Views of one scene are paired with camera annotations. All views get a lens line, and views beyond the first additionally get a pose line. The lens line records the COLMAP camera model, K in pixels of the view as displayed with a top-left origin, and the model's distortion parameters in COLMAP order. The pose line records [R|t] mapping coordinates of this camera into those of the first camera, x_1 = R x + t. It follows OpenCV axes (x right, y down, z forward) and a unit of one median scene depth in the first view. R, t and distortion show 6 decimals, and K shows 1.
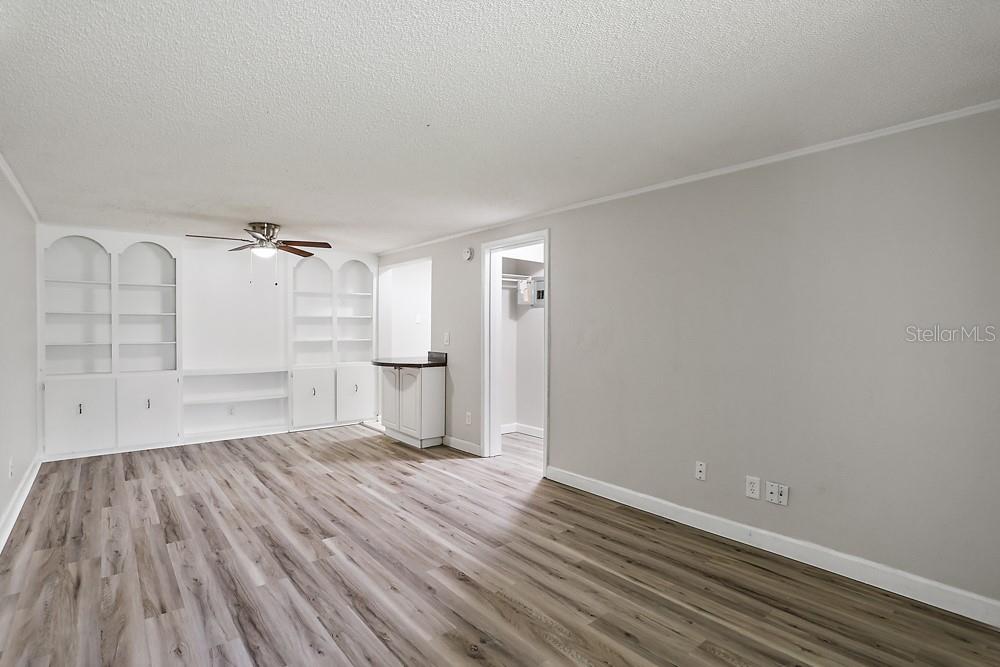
lens RADIAL K [[496.2, 0, 493.6], [0, 496.2, 334.6], [0, 0, 1]] dist [-0.057655, 0.029701]
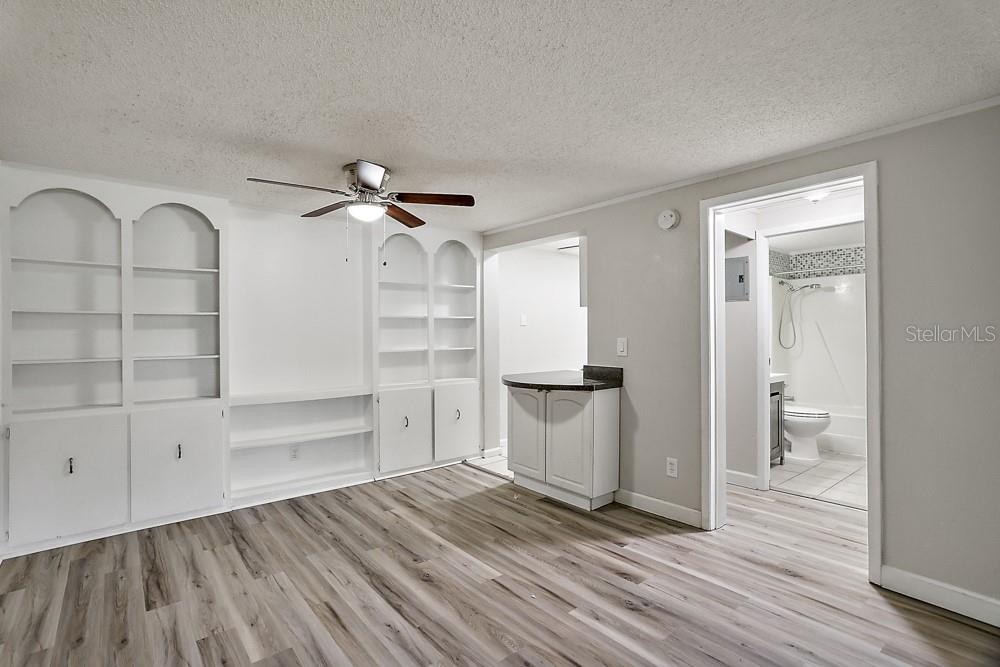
lens RADIAL K [[482.9, 0, 490.2], [0, 482.9, 331.8], [0, 0, 1]] dist [-0.043395, 0.026958]
pose [[0.999938, -0.009594, -0.005712, -0.351395], [0.009512, 0.999852, -0.014332, -0.005405], [0.005849, 0.014277, 0.999881, 0.441350]]
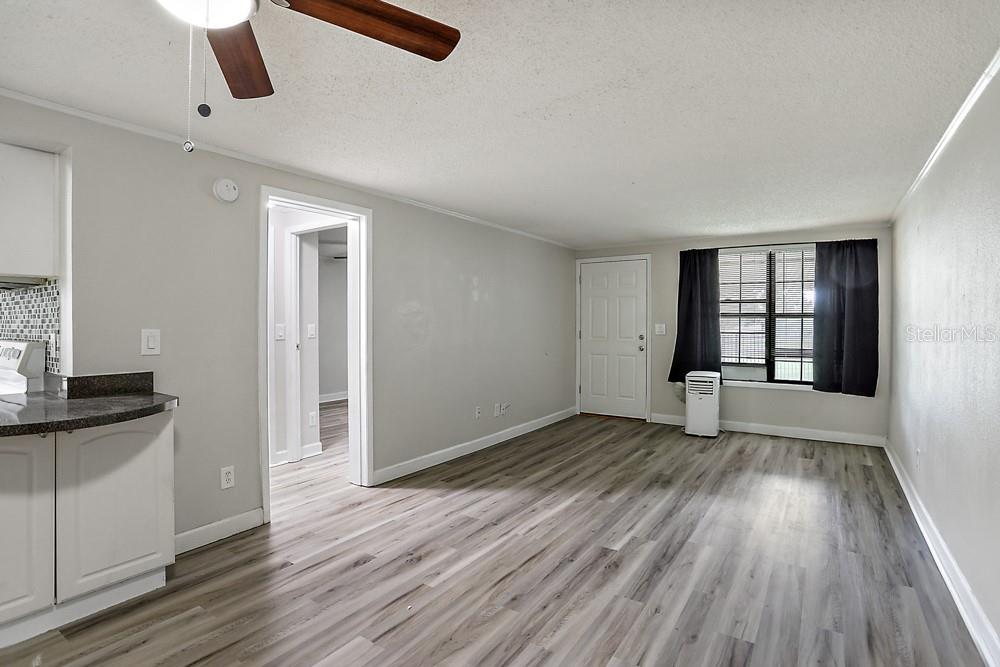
lens RADIAL K [[501.6, 0, 500.0], [0, 501.6, 333.5], [0, 0, 1]] dist [-0.074315, 0.031277]
pose [[-0.298520, -0.028320, 0.953983, -0.832030], [0.007981, 0.999451, 0.032167, -0.015956], [-0.954370, 0.017216, -0.298130, 1.061061]]
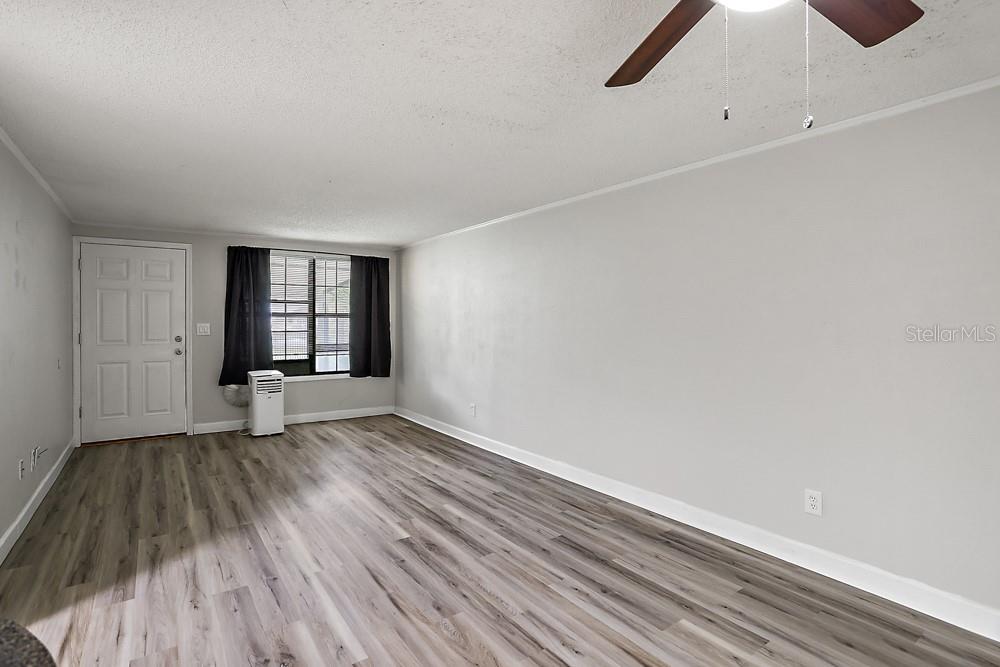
lens RADIAL K [[484.1, 0, 488.7], [0, 484.1, 331.1], [0, 0, 1]] dist [-0.058651, 0.026019]
pose [[-0.997370, -0.008757, 0.071949, -0.410542], [-0.006500, 0.999481, 0.031540, -0.017393], [-0.072188, 0.030989, -0.996910, 1.384573]]
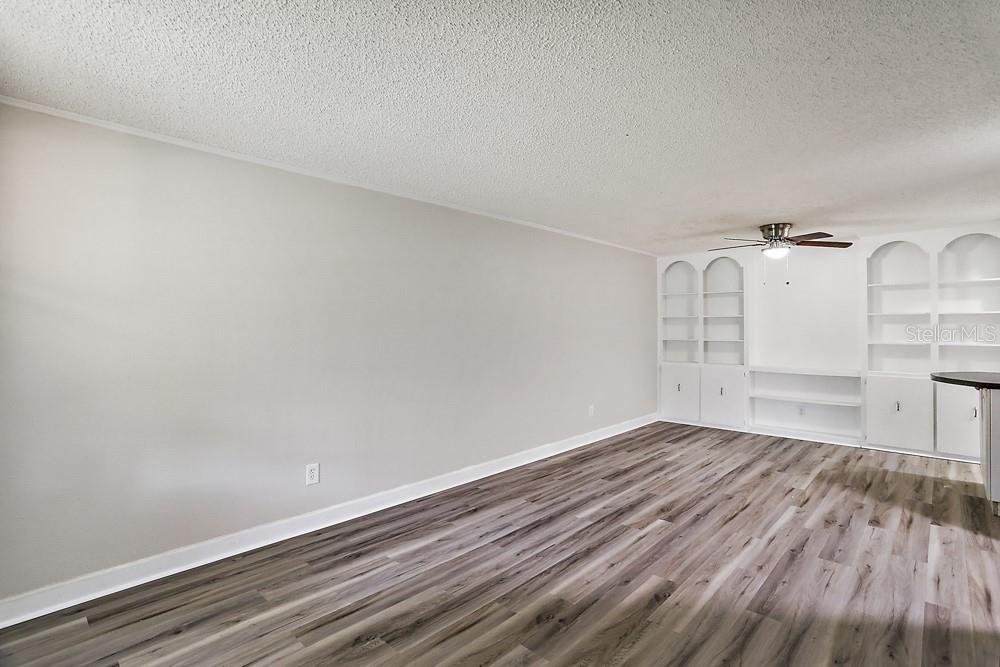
lens RADIAL K [[484.1, 0, 488.7], [0, 484.1, 331.1], [0, 0, 1]] dist [-0.058651, 0.026019]
pose [[0.115630, 0.004730, -0.993281, 0.485186], [-0.011404, 0.999929, 0.003434, -0.004991], [0.993227, 0.010931, 0.115676, 0.346780]]
